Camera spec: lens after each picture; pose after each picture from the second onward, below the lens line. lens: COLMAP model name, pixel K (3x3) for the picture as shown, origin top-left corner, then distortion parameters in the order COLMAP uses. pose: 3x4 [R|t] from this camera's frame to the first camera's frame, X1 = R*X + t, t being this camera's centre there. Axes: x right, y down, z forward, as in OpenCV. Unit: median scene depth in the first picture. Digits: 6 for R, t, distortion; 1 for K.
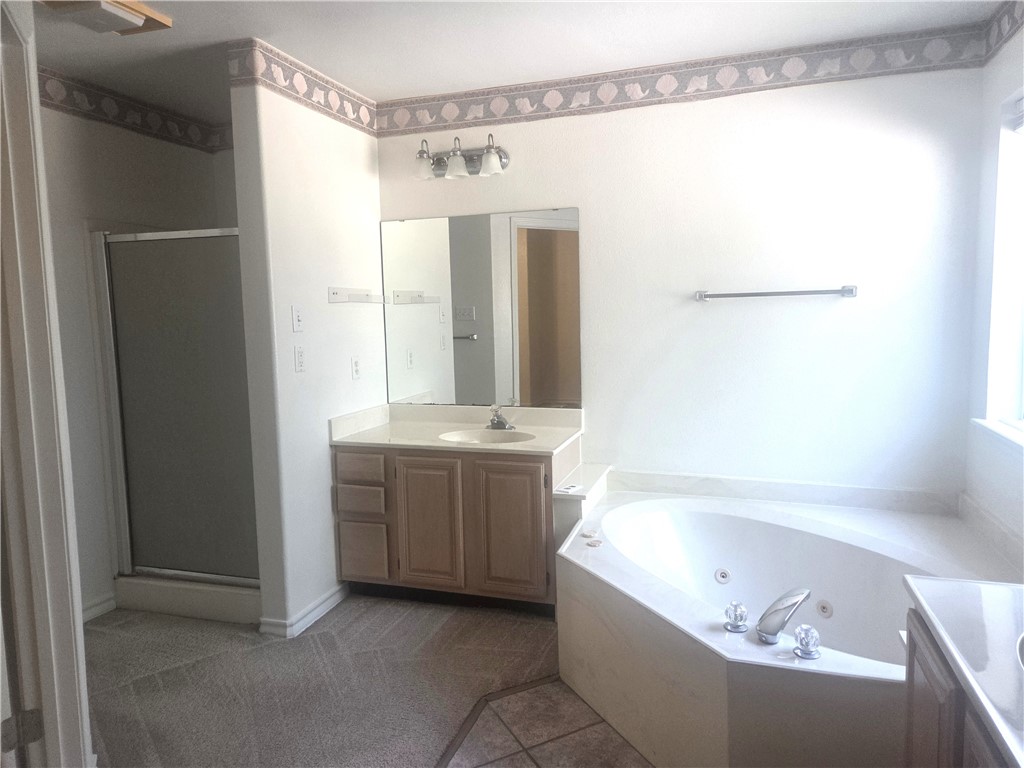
lens RADIAL K [[688.4, 0, 517.5], [0, 688.4, 385.3], [0, 0, 1]] dist [0.058145, -0.022631]
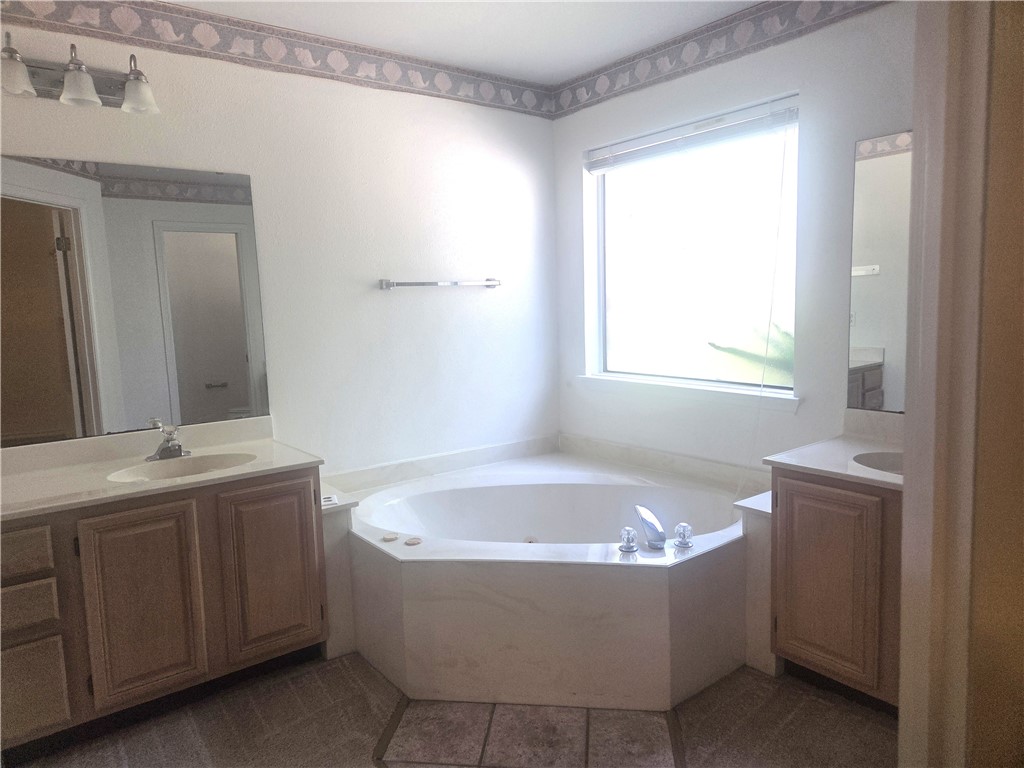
lens RADIAL K [[688.4, 0, 516.0], [0, 688.4, 382.7], [0, 0, 1]] dist [0.058145, -0.022631]
pose [[0.567199, -0.095755, 0.817995, -0.477595], [0.113629, 0.992818, 0.037429, -0.003277], [-0.815704, 0.071718, 0.574006, 0.289313]]
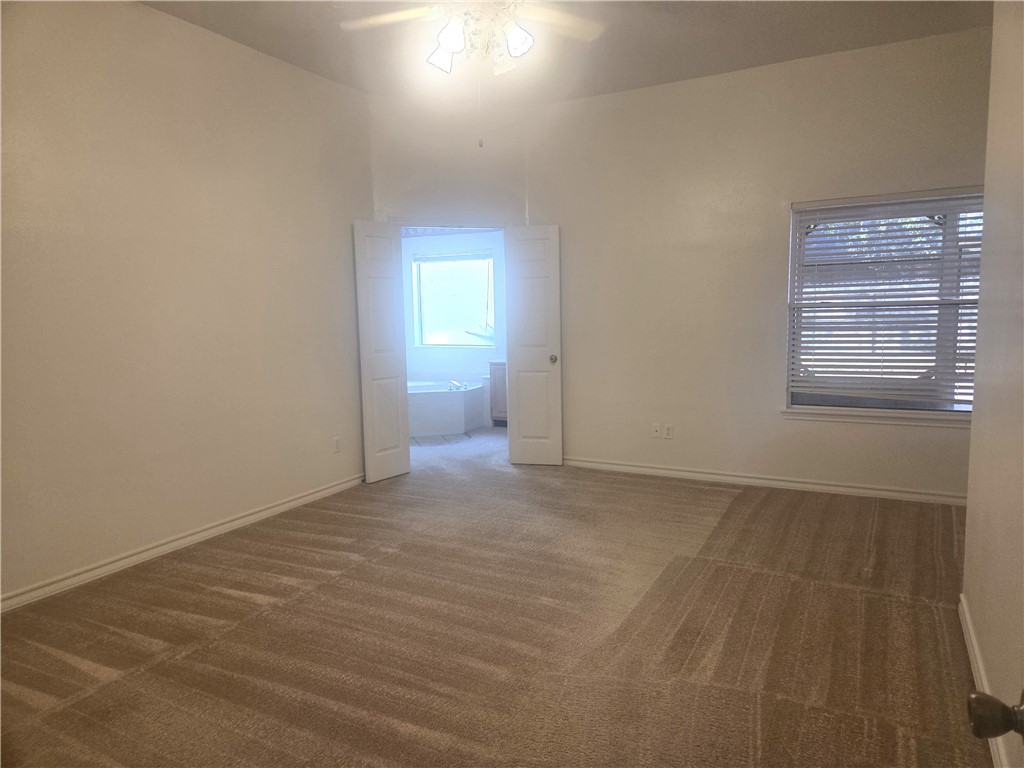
lens RADIAL K [[688.4, 0, 515.2], [0, 688.4, 383.9], [0, 0, 1]] dist [0.058145, -0.022631]
pose [[0.186701, -0.084930, 0.978739, -2.163797], [0.121806, 0.990570, 0.062721, 0.068319], [-0.974836, 0.107506, 0.195285, -0.073478]]
